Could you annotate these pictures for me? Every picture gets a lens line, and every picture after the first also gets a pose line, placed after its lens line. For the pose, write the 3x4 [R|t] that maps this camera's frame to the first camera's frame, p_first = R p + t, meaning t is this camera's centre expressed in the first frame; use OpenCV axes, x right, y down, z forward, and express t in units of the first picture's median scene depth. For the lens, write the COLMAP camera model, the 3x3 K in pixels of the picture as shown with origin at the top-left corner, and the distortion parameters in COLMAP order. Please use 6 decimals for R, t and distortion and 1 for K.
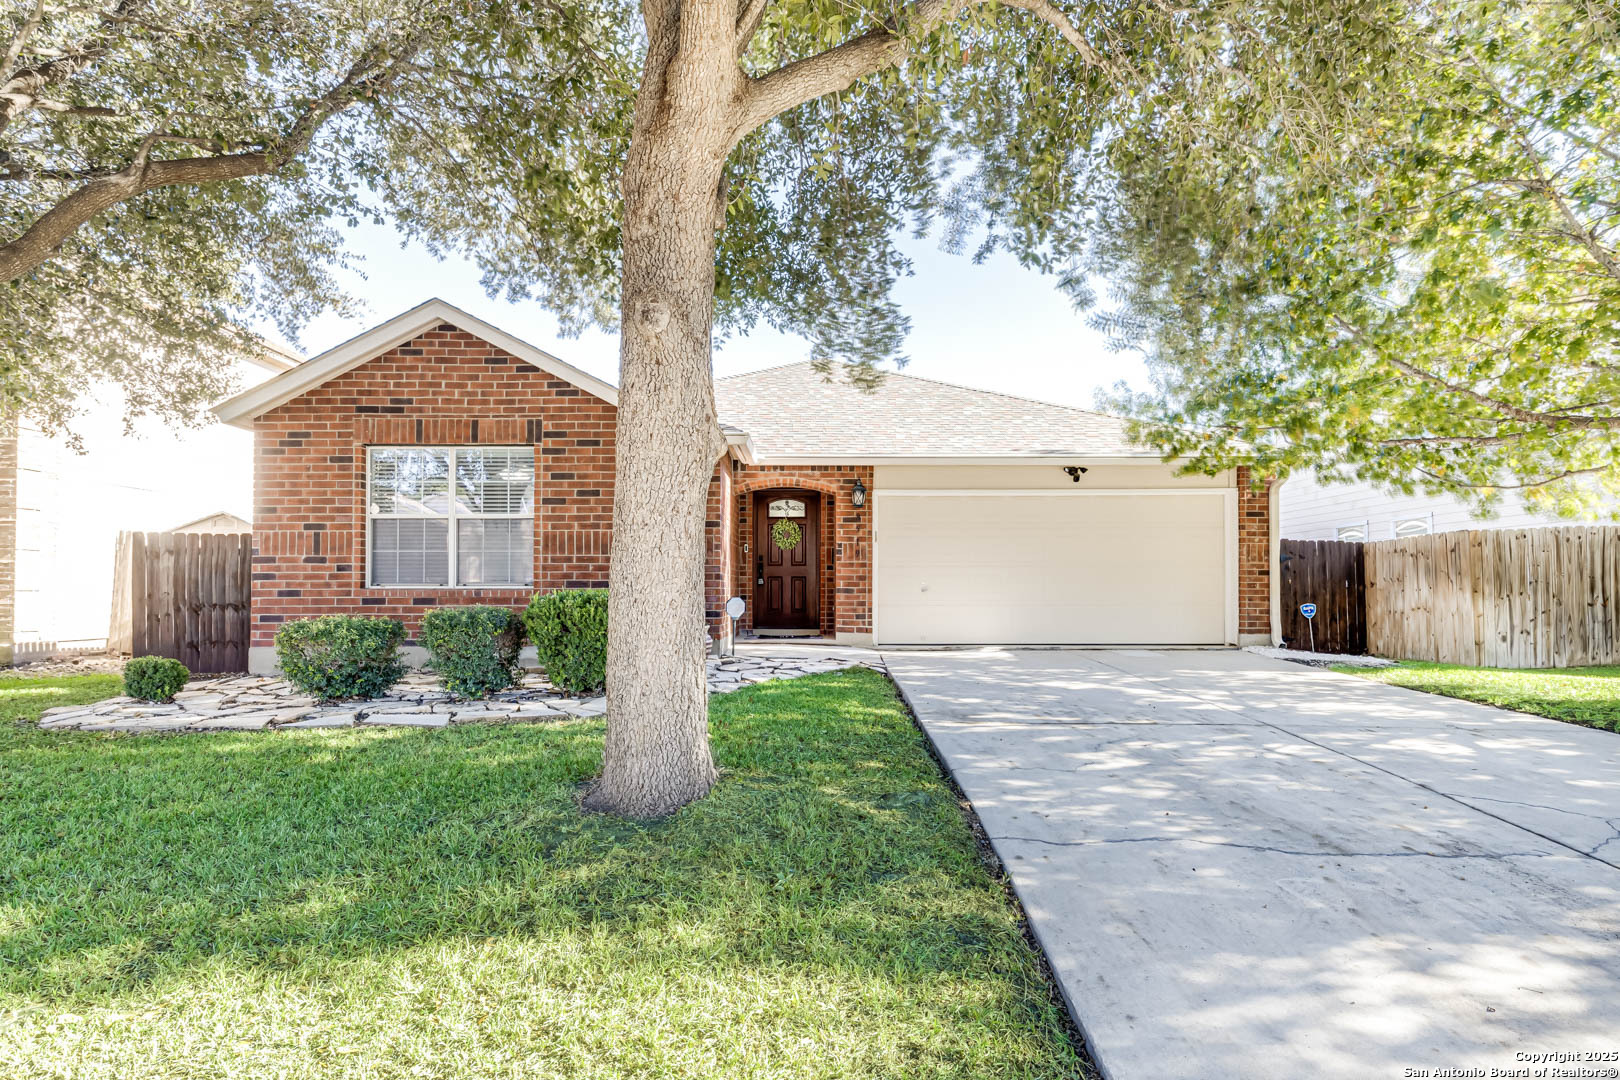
lens RADIAL K [[843.2, 0, 811.2], [0, 843.2, 537.9], [0, 0, 1]] dist [-0.004898, -0.000562]
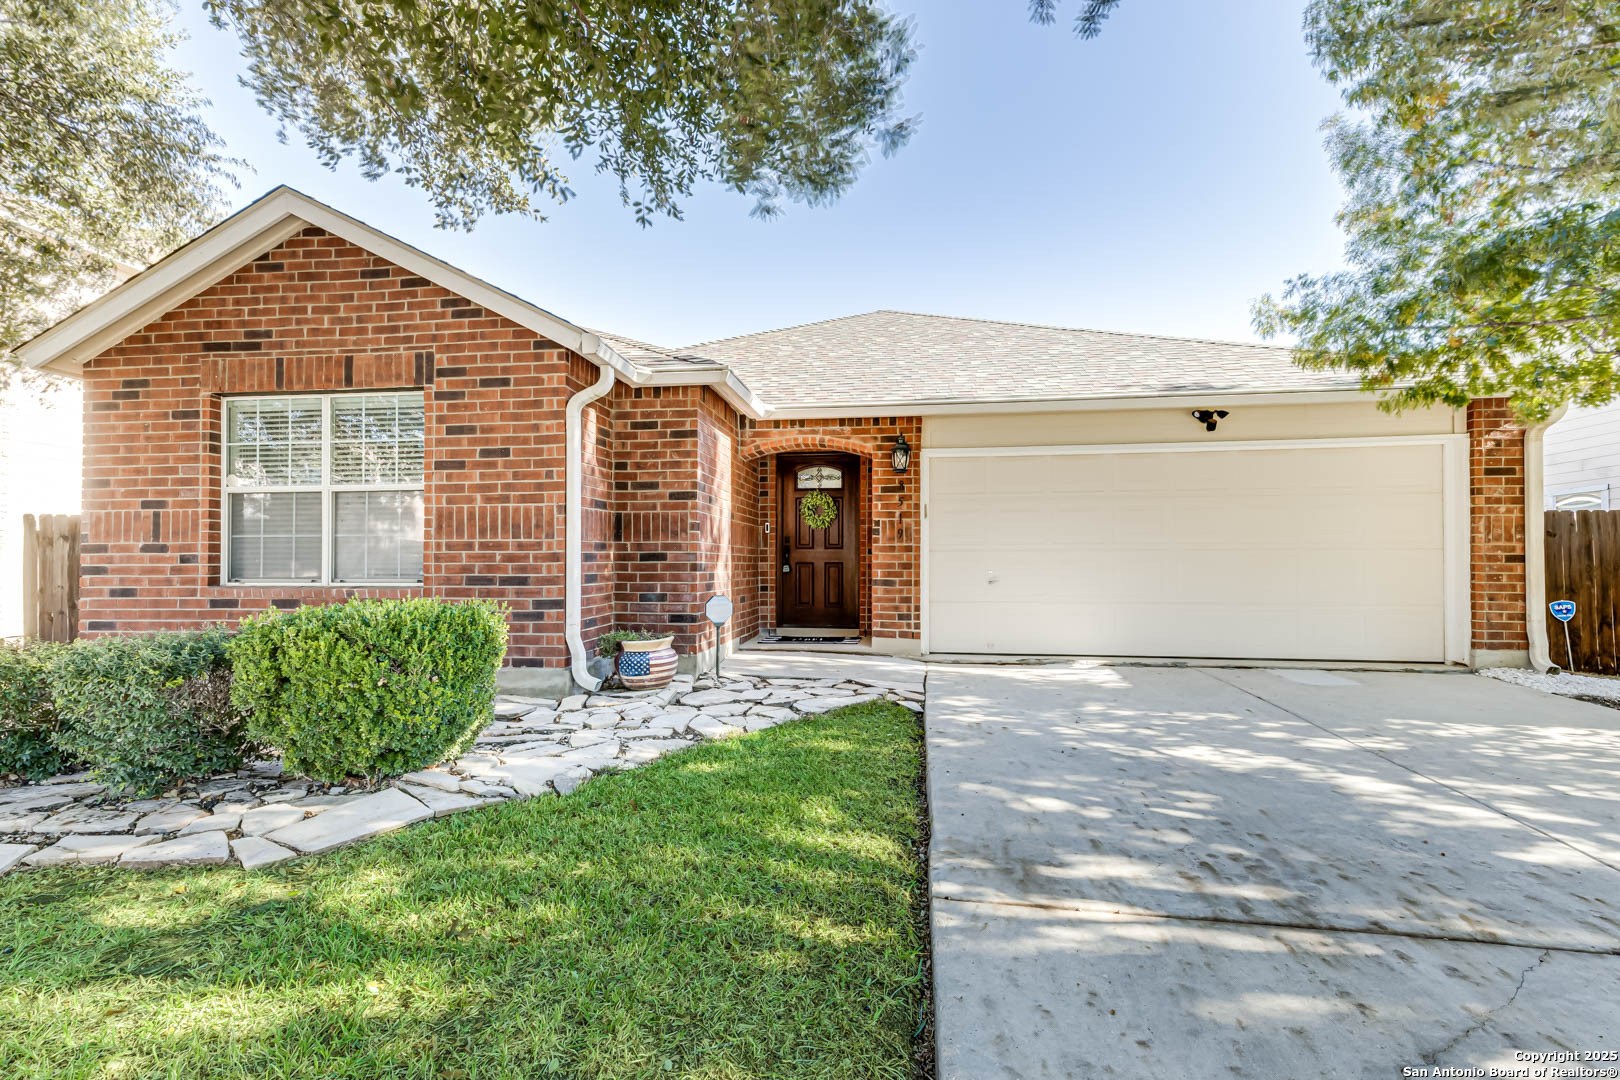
lens RADIAL K [[718.3, 0, 808.7], [0, 718.3, 538.6], [0, 0, 1]] dist [0.008854, 0.001116]
pose [[0.988017, -0.005148, -0.154257, 0.086529], [0.009769, 0.999525, 0.029214, 0.003946], [0.154033, -0.030371, 0.987599, 0.415247]]
